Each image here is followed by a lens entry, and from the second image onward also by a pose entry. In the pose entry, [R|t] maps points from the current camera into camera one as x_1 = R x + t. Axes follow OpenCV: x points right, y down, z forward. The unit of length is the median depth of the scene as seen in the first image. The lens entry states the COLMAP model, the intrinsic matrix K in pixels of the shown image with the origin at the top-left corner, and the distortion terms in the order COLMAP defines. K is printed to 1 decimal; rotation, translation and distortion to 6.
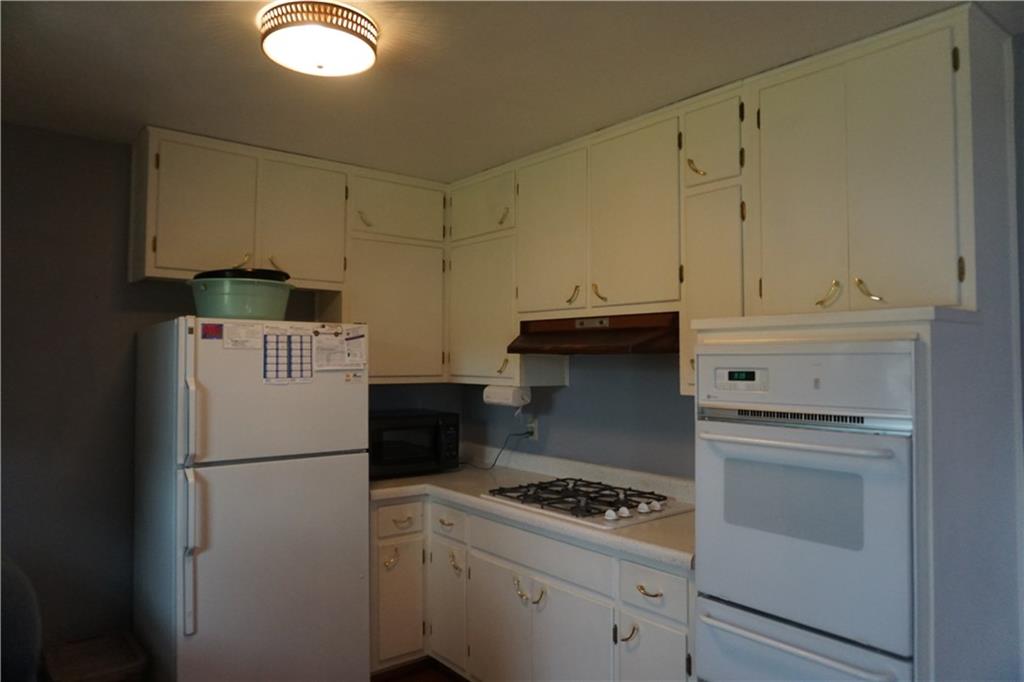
lens RADIAL K [[679.8, 0, 509.4], [0, 679.8, 343.2], [0, 0, 1]] dist [-0.052777, 0.032120]
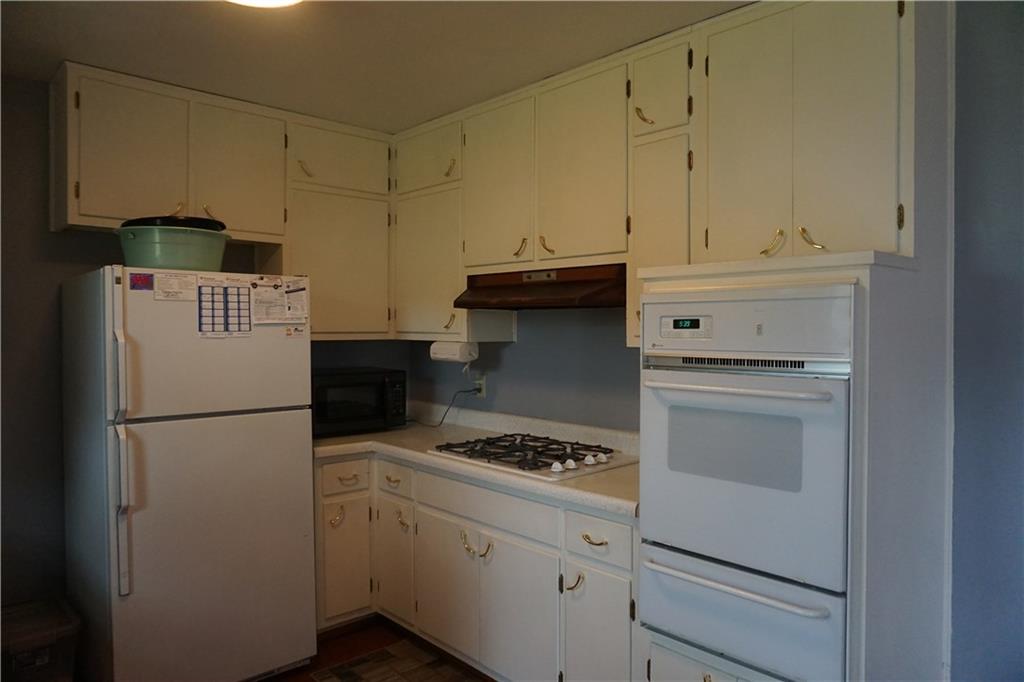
lens RADIAL K [[679.8, 0, 509.4], [0, 679.8, 343.2], [0, 0, 1]] dist [-0.052777, 0.032120]
pose [[0.997571, -0.003148, 0.069582, 0.009771], [-0.000251, 0.998809, 0.048787, 0.021213], [-0.069653, -0.048686, 0.996383, 0.014625]]
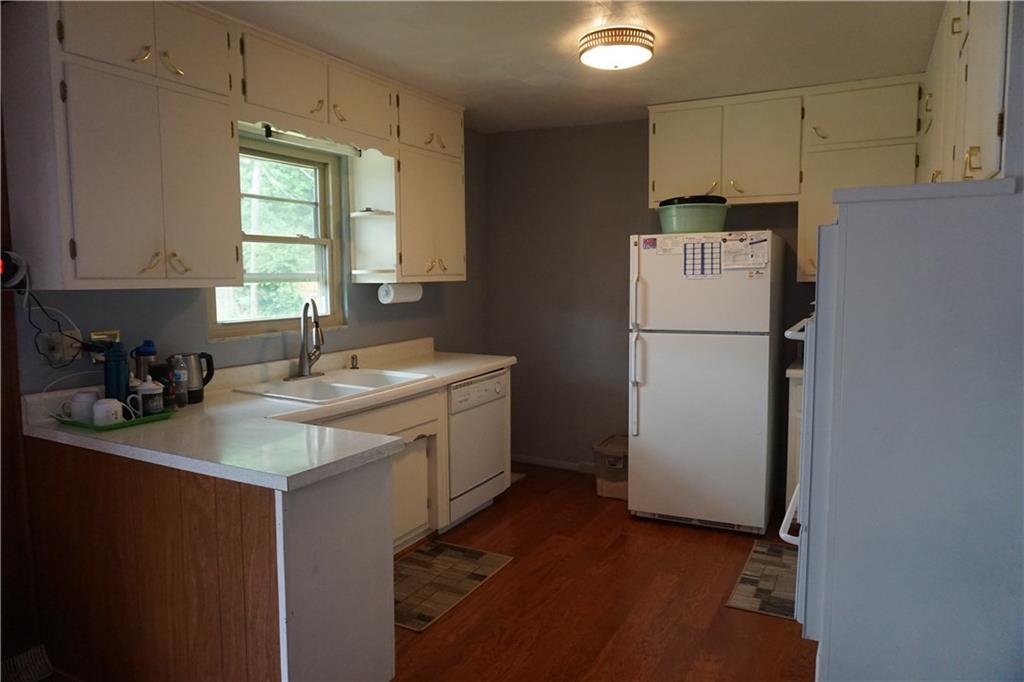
lens RADIAL K [[679.8, 0, 509.4], [0, 679.8, 343.2], [0, 0, 1]] dist [-0.052777, 0.032120]
pose [[0.390279, 0.080104, -0.917205, 0.790922], [0.038947, 0.993880, 0.103373, 0.032758], [0.919872, -0.076067, 0.384771, 0.102866]]
